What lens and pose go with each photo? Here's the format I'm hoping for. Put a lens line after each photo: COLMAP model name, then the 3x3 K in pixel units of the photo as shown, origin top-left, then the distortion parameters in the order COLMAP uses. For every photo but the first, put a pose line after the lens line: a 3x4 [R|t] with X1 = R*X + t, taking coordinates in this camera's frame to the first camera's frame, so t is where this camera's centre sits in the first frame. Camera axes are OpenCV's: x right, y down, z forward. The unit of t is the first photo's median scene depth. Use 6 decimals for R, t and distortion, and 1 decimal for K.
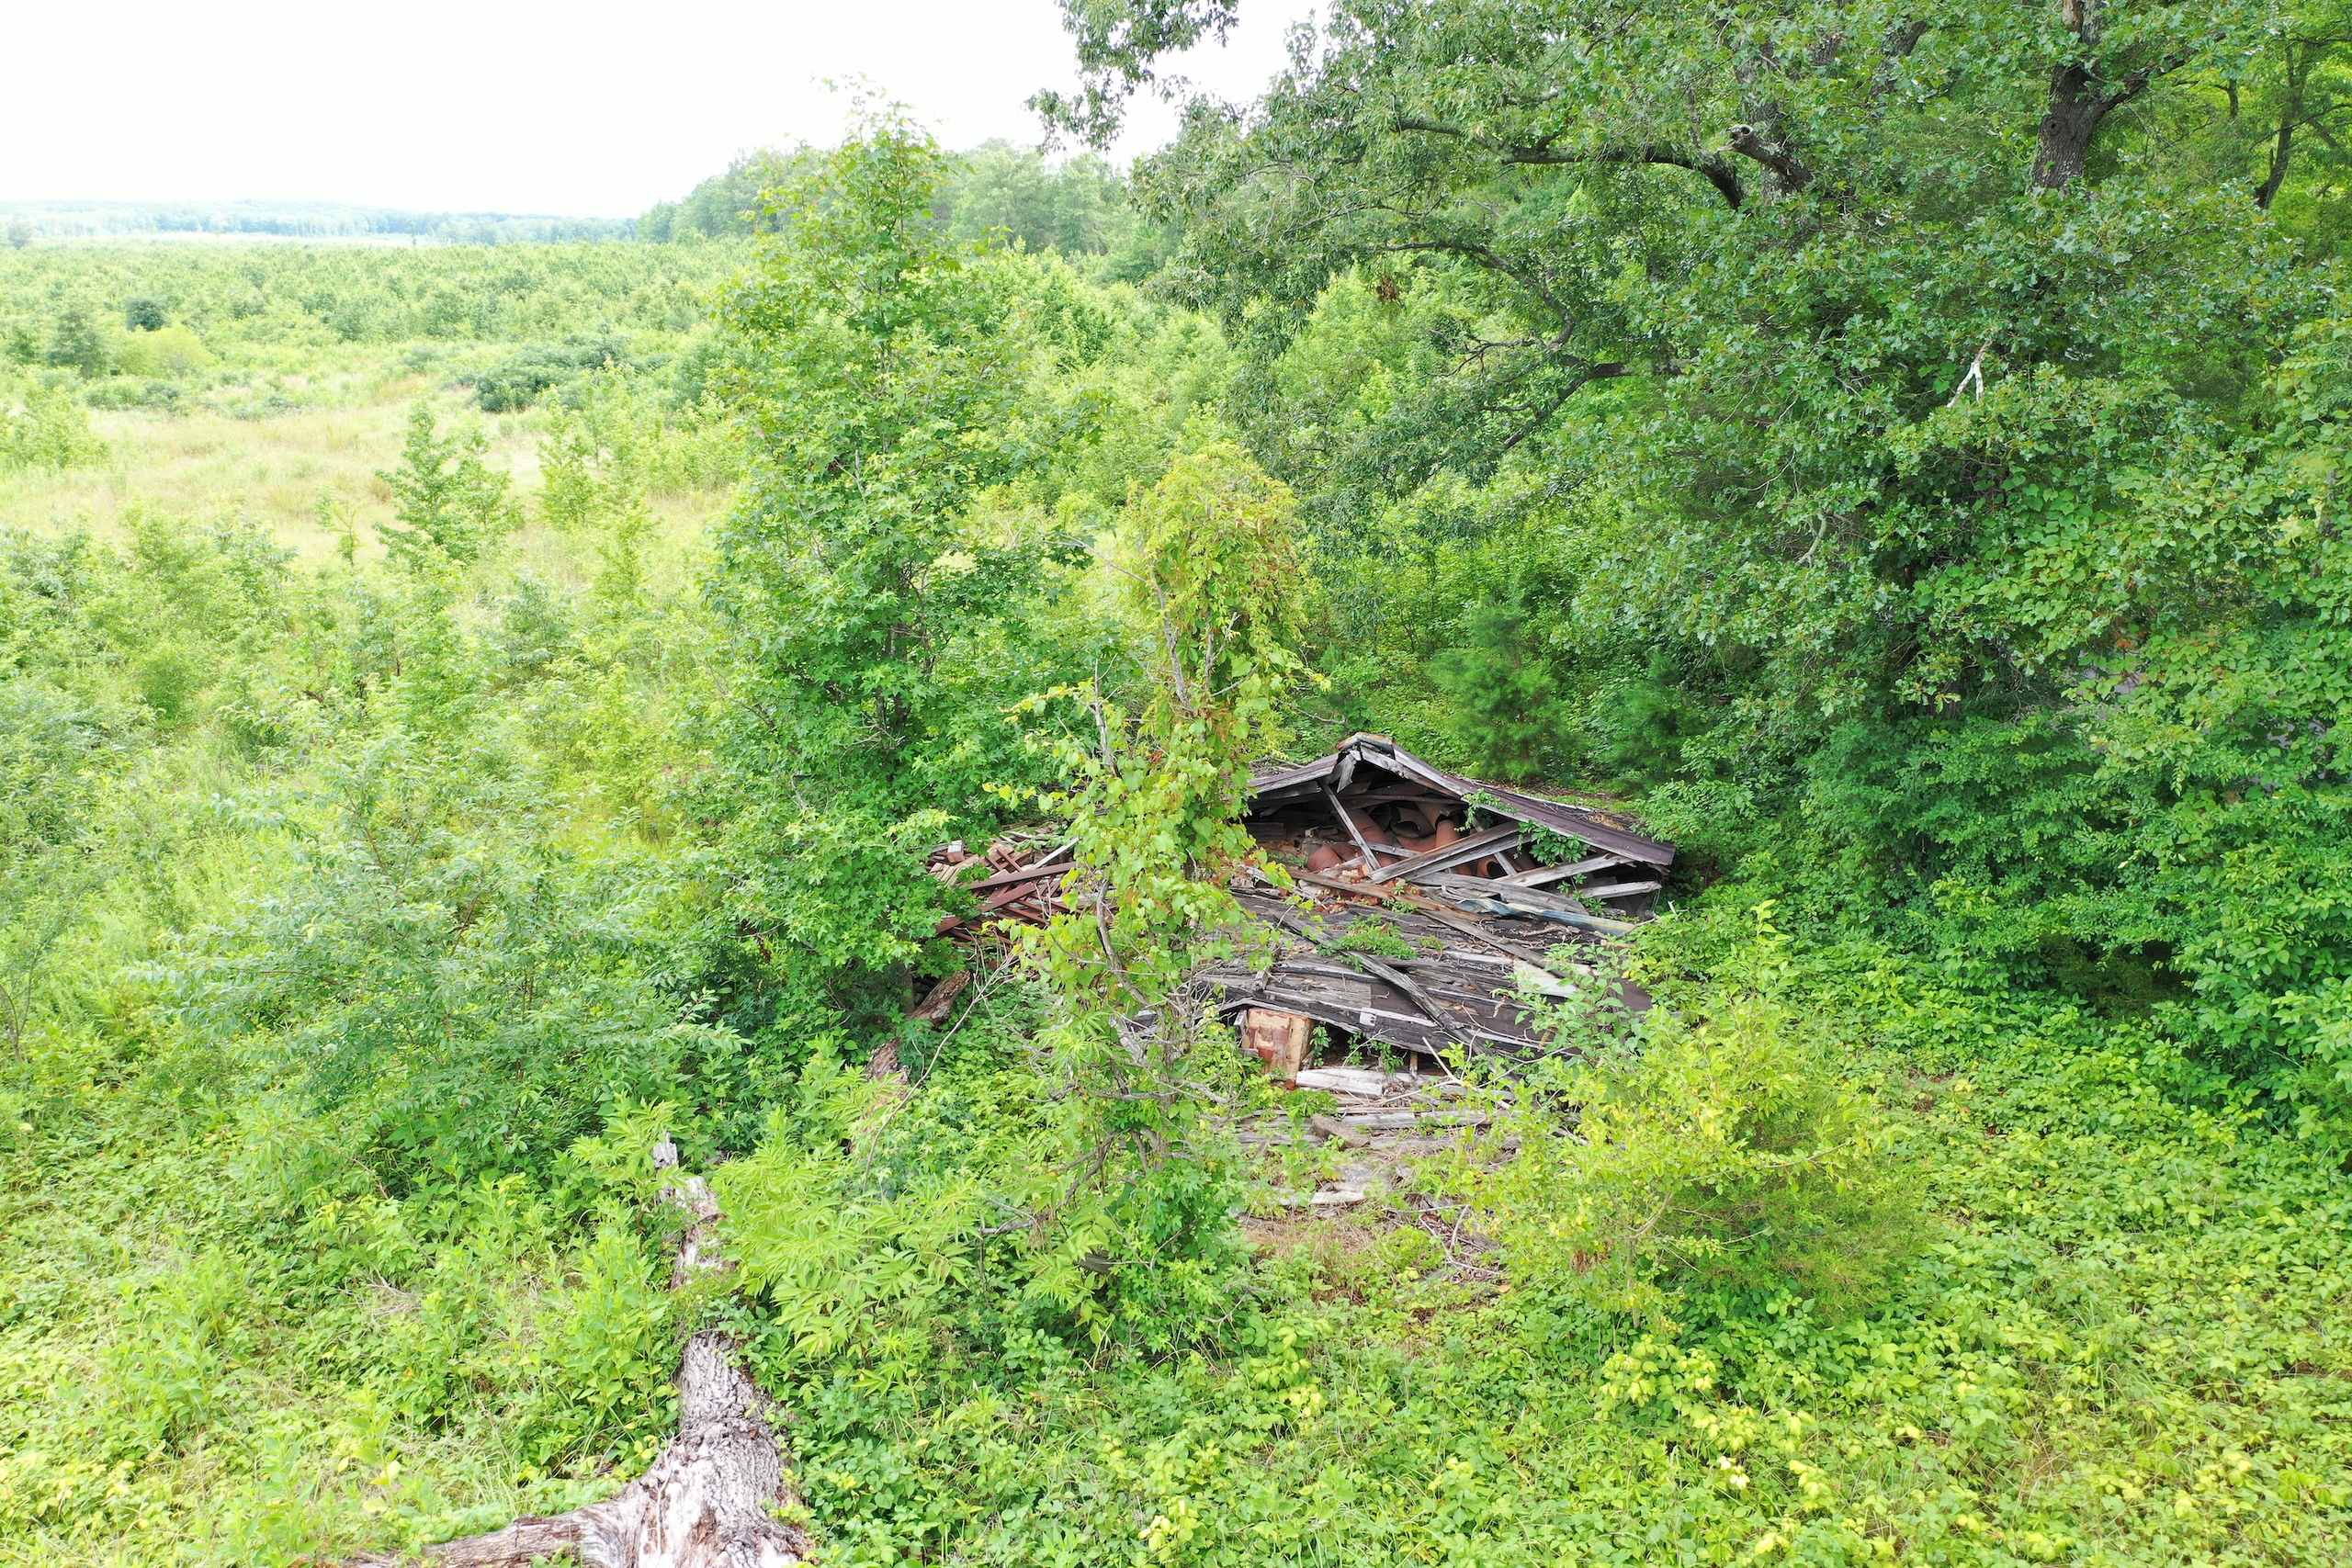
lens RADIAL K [[1847.1, 0, 1176.8], [0, 1847.1, 783.2], [0, 0, 1]] dist [-0.003452, 0.000765]
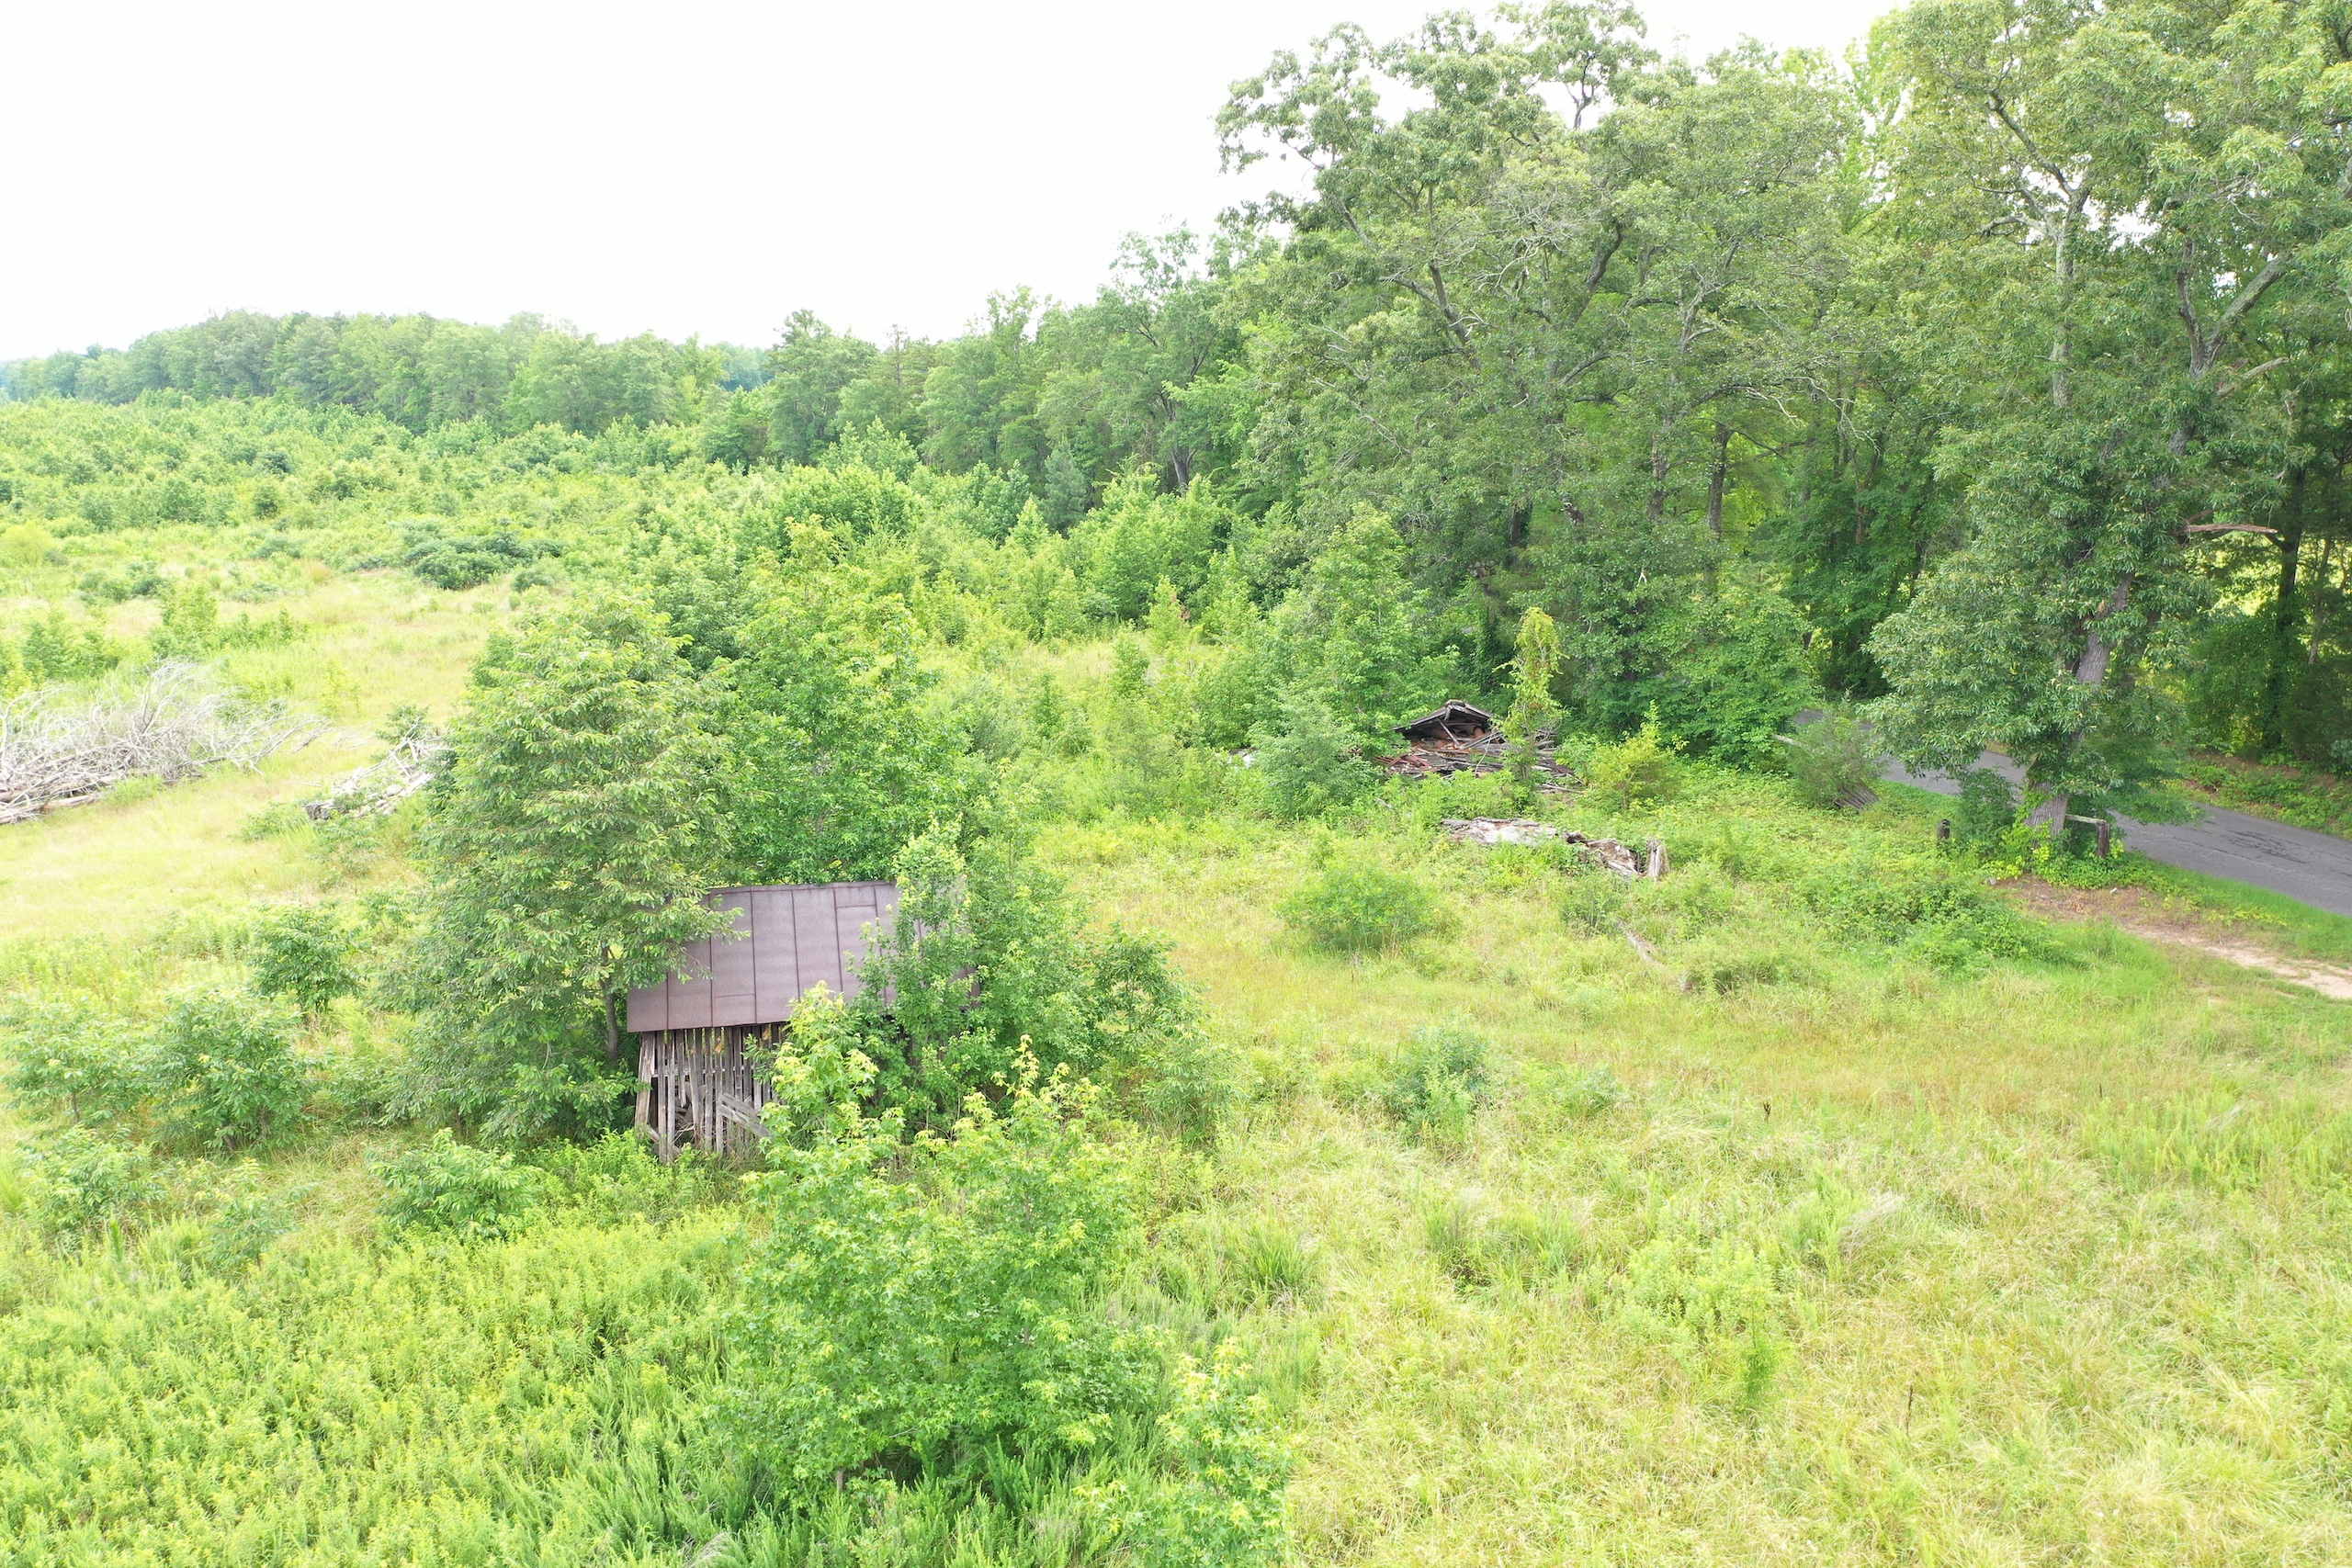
lens RADIAL K [[1847.1, 0, 1175.4], [0, 1847.1, 783.3], [0, 0, 1]] dist [-0.003452, 0.000765]
pose [[0.954535, -0.067388, 0.290382, -1.429450], [0.087267, 0.994607, -0.056047, 0.280425], [-0.285039, 0.078839, 0.955268, -2.018235]]
